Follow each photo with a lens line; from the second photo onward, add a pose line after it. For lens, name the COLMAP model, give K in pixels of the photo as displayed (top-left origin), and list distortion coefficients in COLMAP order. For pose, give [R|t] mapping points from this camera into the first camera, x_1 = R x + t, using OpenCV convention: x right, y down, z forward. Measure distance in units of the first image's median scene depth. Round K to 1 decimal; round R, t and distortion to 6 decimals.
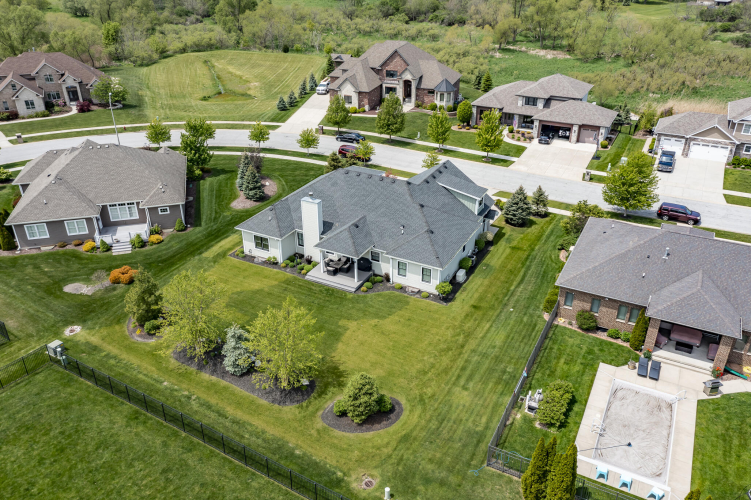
lens RADIAL K [[598.3, 0, 375.4], [0, 598.3, 250.7], [0, 0, 1]] dist [0.039023, -0.000901]
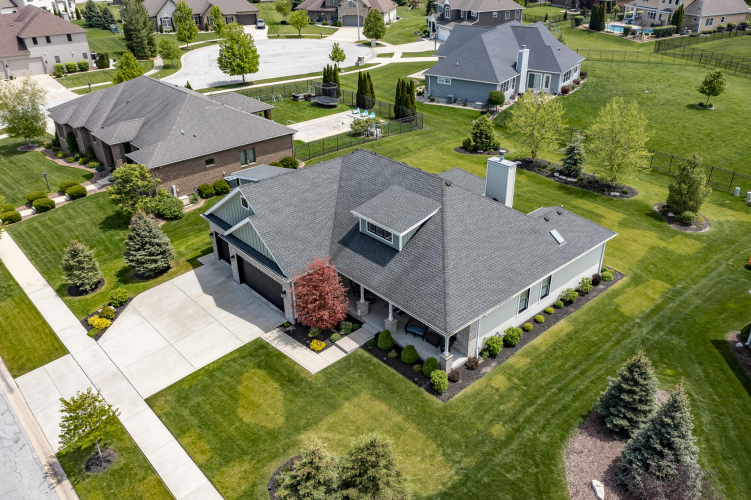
lens RADIAL K [[598.3, 0, 376.2], [0, 598.3, 251.0], [0, 0, 1]] dist [0.039023, -0.000901]
pose [[-0.938877, -0.154987, 0.307391, -0.169880], [0.173149, 0.559155, 0.810781, -0.527233], [-0.297540, 0.814448, -0.498142, 1.250001]]
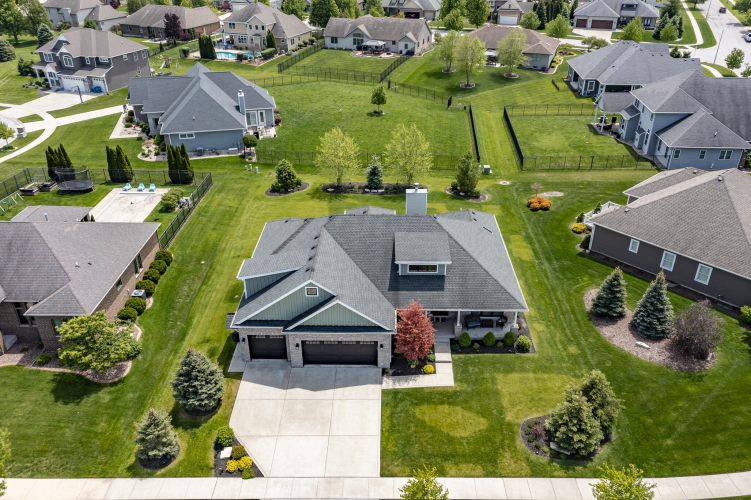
lens RADIAL K [[598.3, 0, 377.7], [0, 598.3, 250.4], [0, 0, 1]] dist [0.039023, -0.000901]
pose [[-0.889947, 0.224323, -0.397081, 0.289005], [-0.211441, 0.568498, 0.795049, -0.647410], [0.404087, 0.791511, -0.458502, 1.248282]]
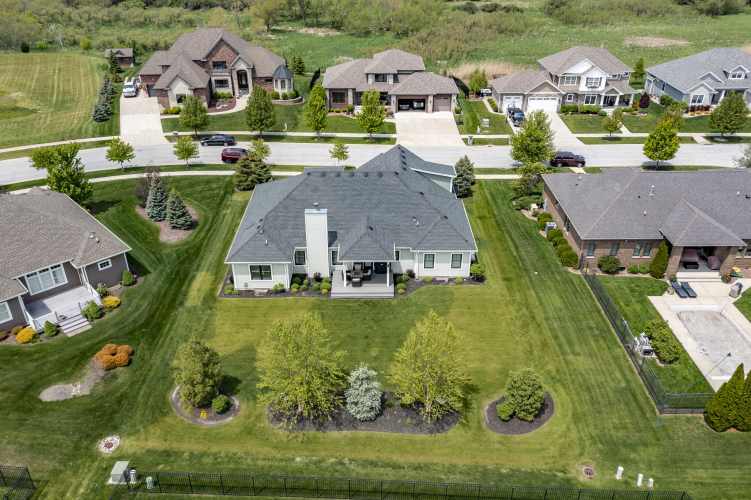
lens RADIAL K [[598.3, 0, 375.9], [0, 598.3, 249.0], [0, 0, 1]] dist [0.039023, -0.000901]
pose [[0.877879, -0.231961, 0.418954, -0.350721], [0.220730, 0.972381, 0.075857, -0.065658], [-0.424979, 0.025883, 0.904833, 0.129701]]
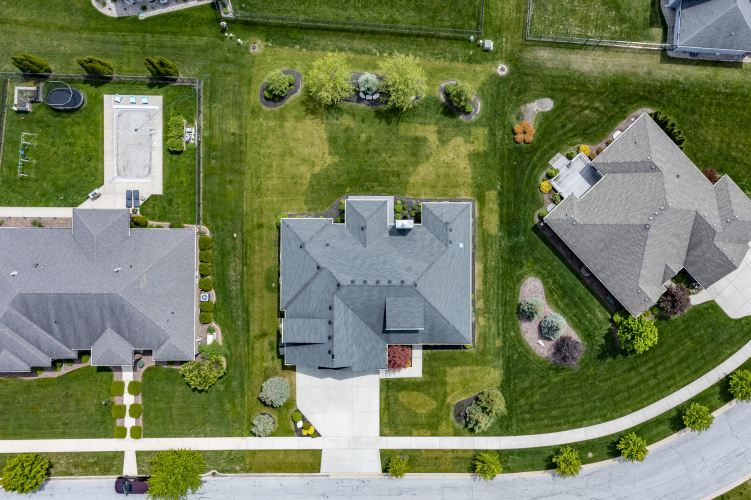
lens RADIAL K [[598.3, 0, 417.6], [0, 598.3, 260.8], [0, 0, 1]] dist [0.039023, -0.000901]
pose [[-0.882138, 0.470171, -0.027786, -0.053066], [-0.248652, -0.414794, 0.875282, -0.937094], [0.400006, 0.779028, 0.482815, 0.435837]]
